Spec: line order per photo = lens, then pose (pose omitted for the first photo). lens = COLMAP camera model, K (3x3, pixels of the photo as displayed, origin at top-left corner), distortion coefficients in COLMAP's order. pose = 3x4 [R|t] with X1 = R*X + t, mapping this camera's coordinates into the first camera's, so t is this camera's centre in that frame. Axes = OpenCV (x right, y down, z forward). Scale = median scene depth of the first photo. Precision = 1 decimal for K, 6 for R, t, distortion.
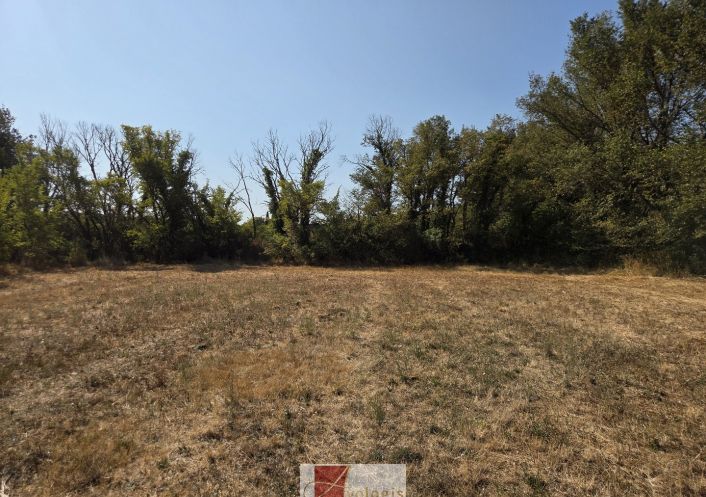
lens RADIAL K [[484.5, 0, 348.9], [0, 484.5, 250.7], [0, 0, 1]] dist [0.073548, -0.060578]
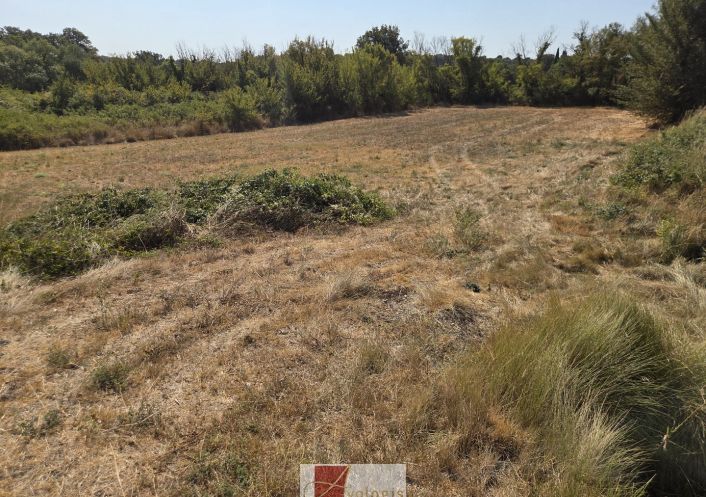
lens RADIAL K [[484.5, 0, 348.8], [0, 484.5, 244.8], [0, 0, 1]] dist [0.073548, -0.060578]
pose [[0.843836, 0.158624, -0.512620, 0.408162], [0.004470, 0.953198, 0.302313, -0.041367], [0.536583, -0.257394, 0.803634, -1.203026]]
